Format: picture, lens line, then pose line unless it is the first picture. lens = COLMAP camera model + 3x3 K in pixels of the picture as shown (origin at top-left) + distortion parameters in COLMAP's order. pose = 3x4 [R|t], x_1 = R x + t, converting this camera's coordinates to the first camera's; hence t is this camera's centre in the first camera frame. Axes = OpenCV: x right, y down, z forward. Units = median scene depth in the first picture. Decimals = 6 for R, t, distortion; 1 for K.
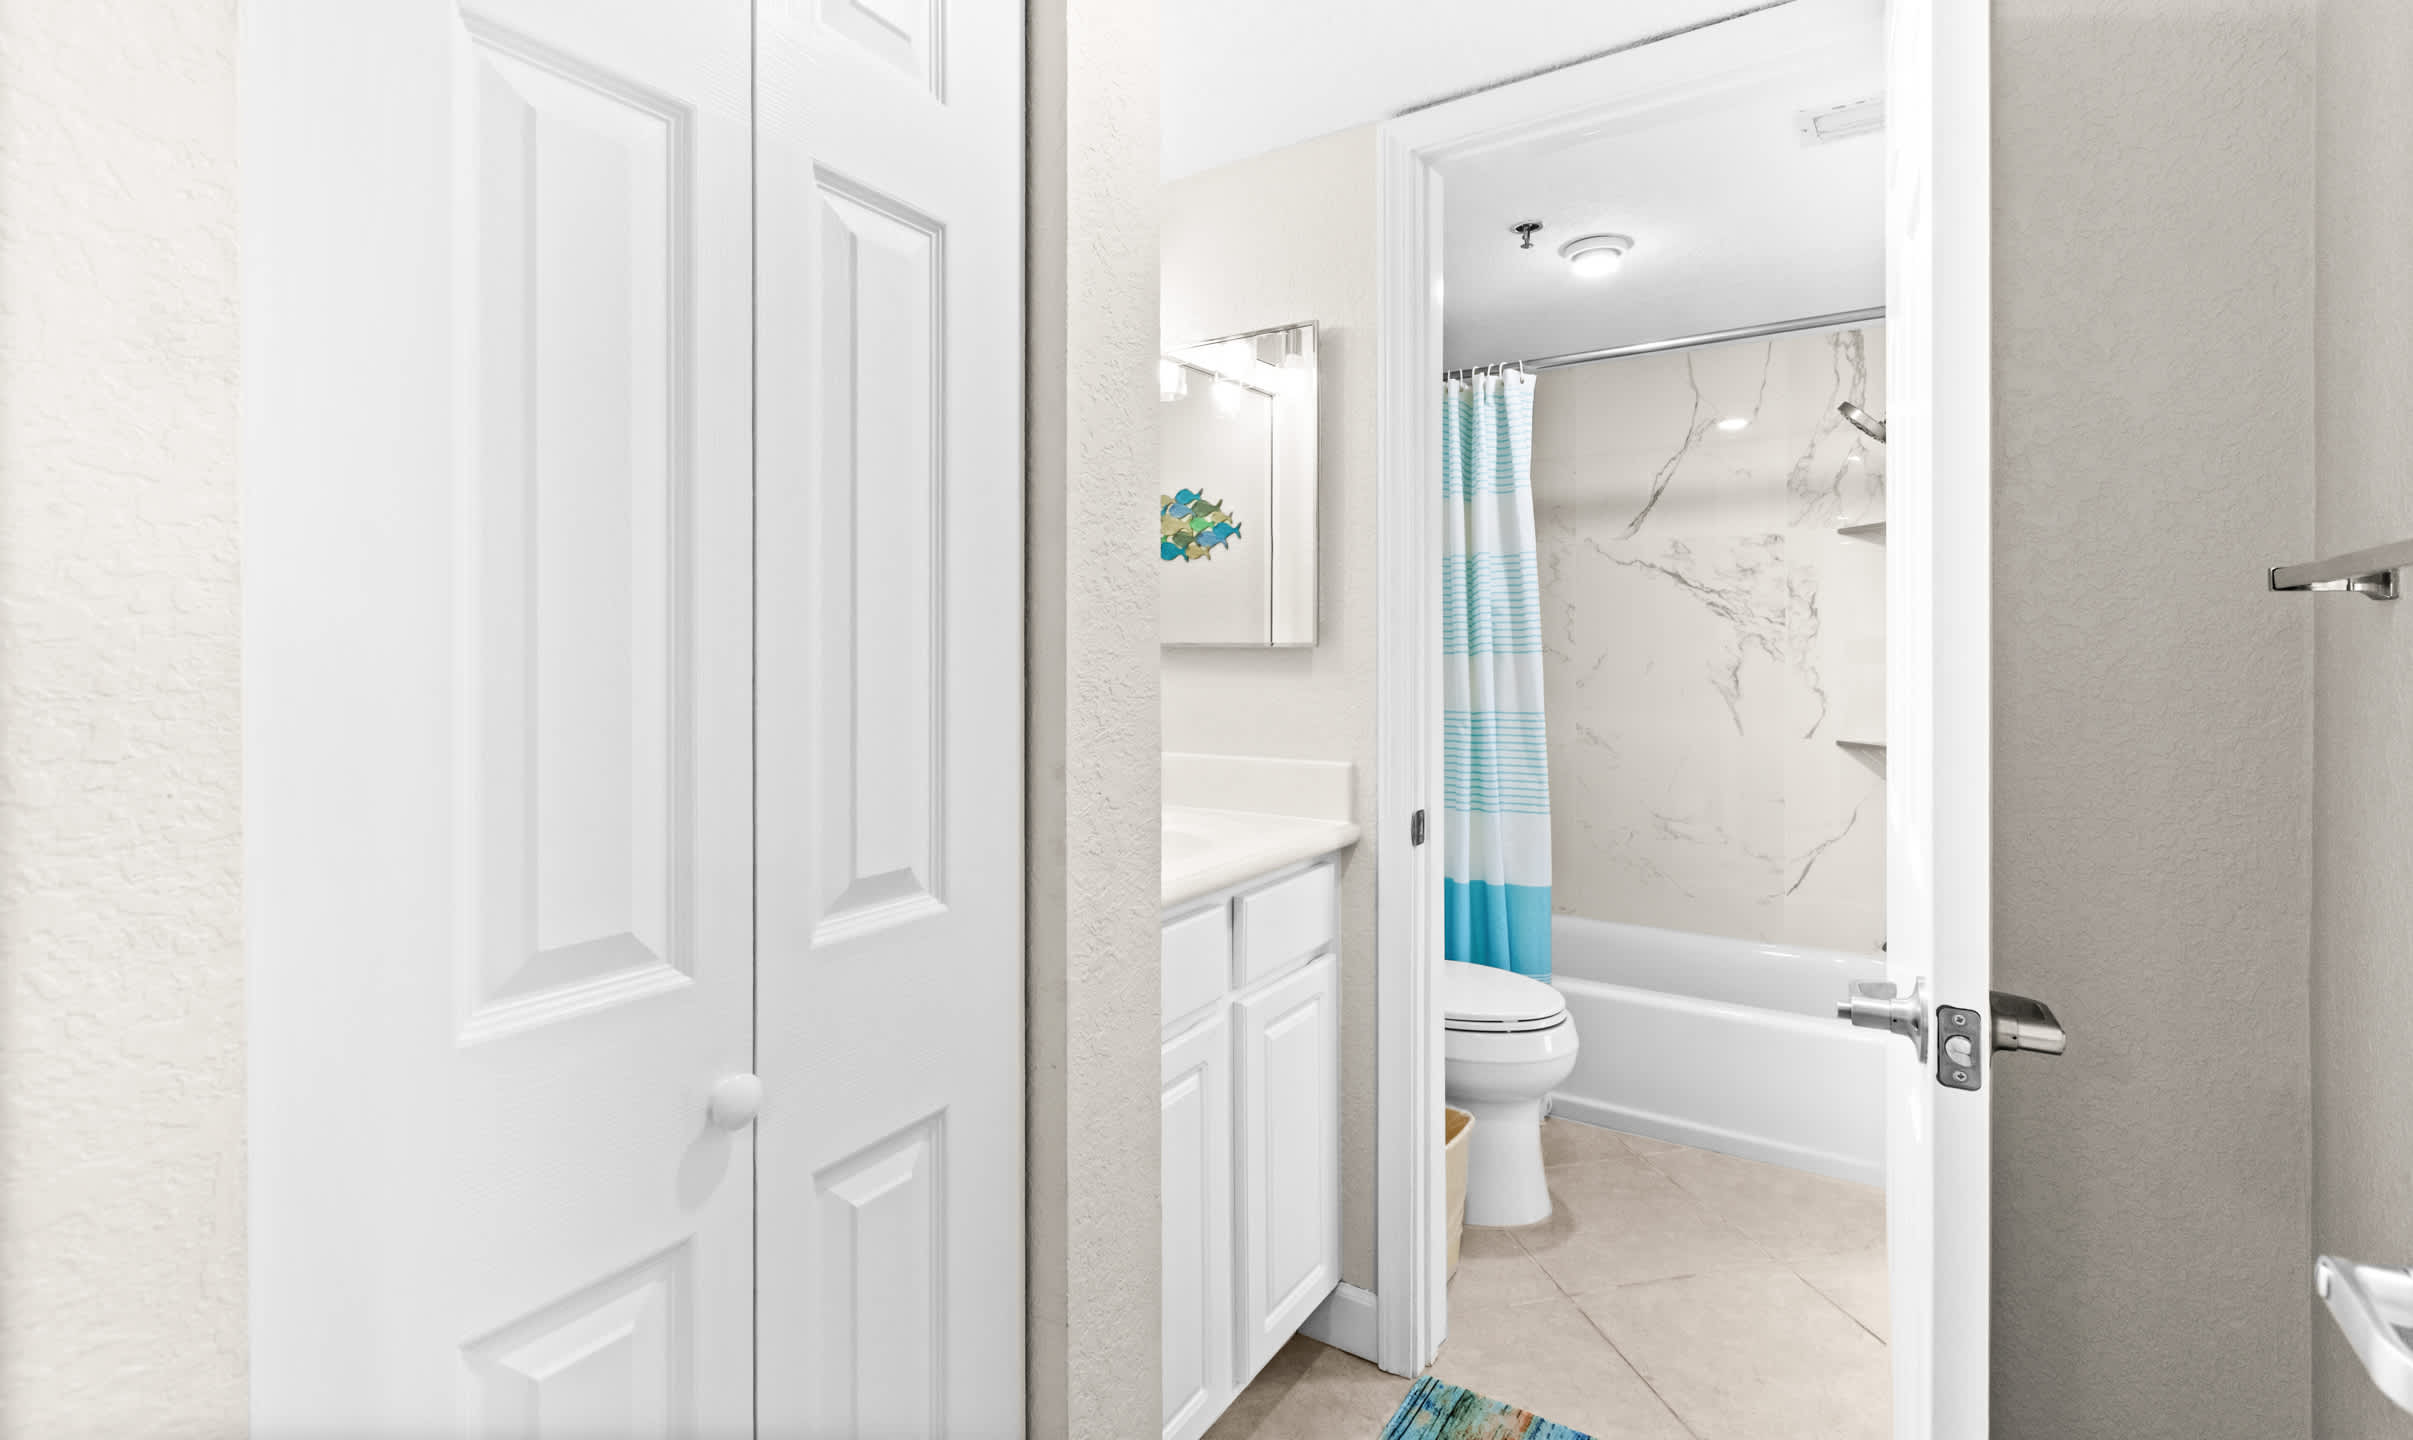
lens RADIAL K [[1102.5, 0, 1195.7], [0, 1102.5, 675.7], [0, 0, 1]] dist [0.000476, 0.000192]
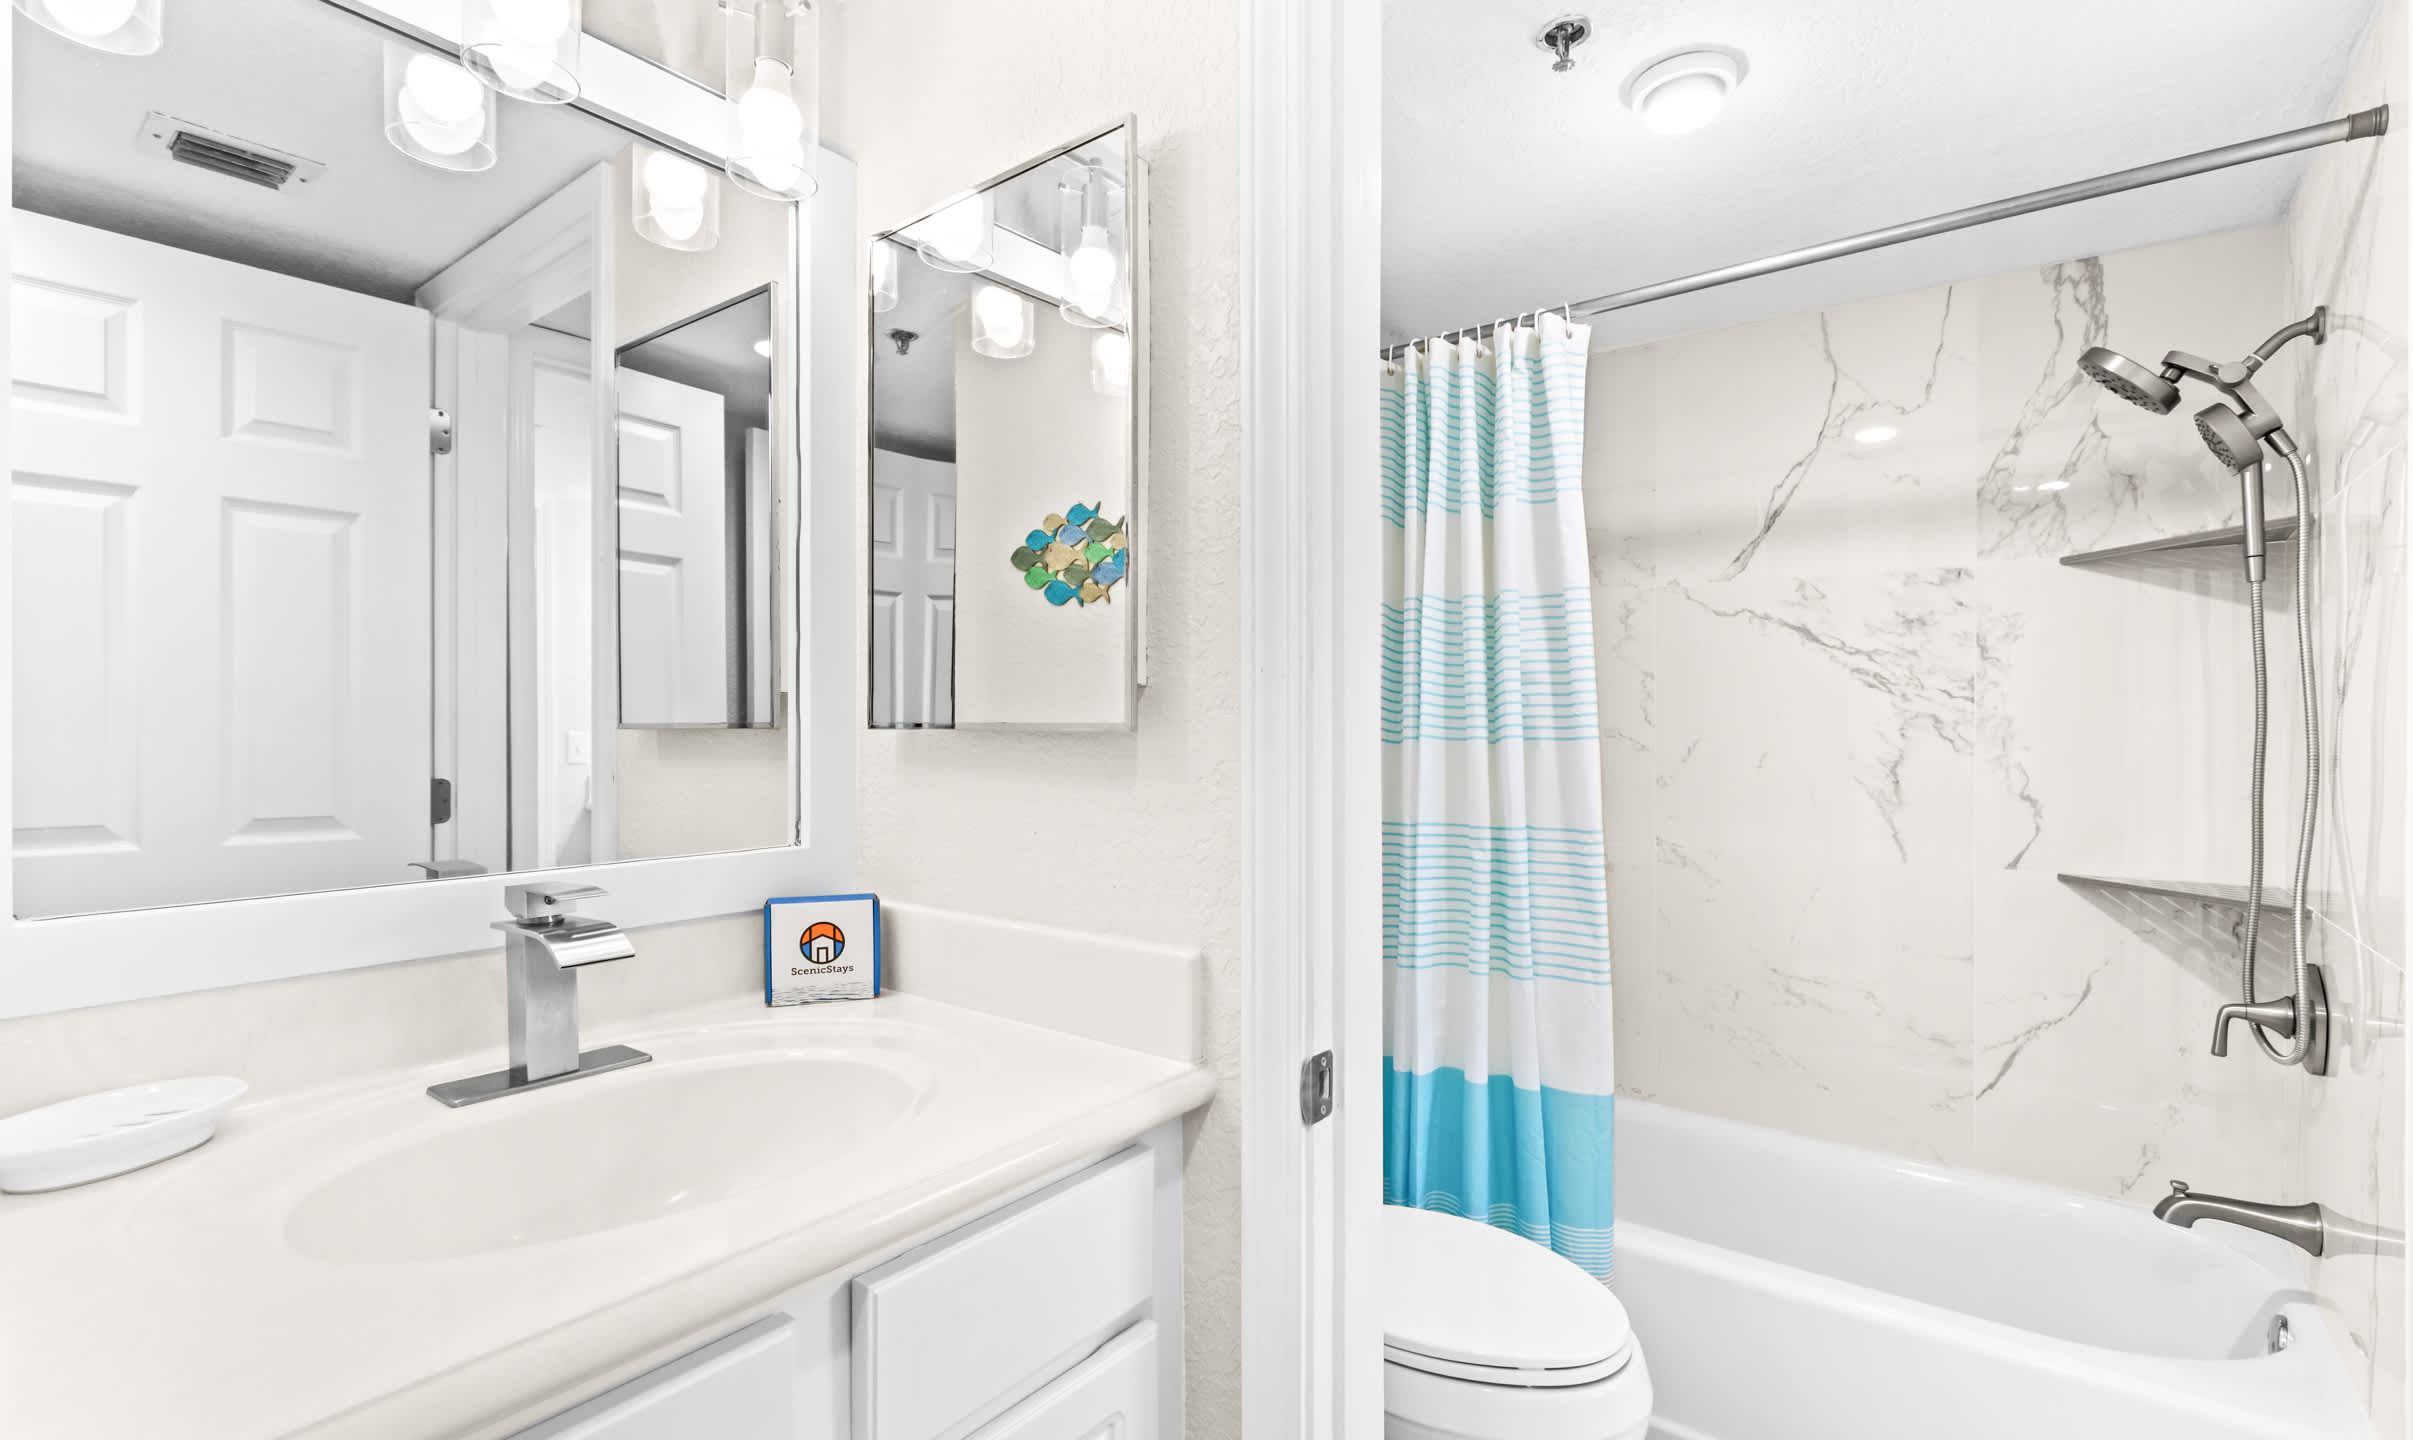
lens RADIAL K [[1097.6, 0, 1166.3], [0, 1097.6, 730.7], [0, 0, 1]] dist [0.001990, -0.000713]
pose [[0.995501, 0.007415, -0.094461, 0.114831], [-0.009374, 0.999750, -0.020312, -0.010361], [0.094287, 0.021106, 0.995321, 0.310838]]
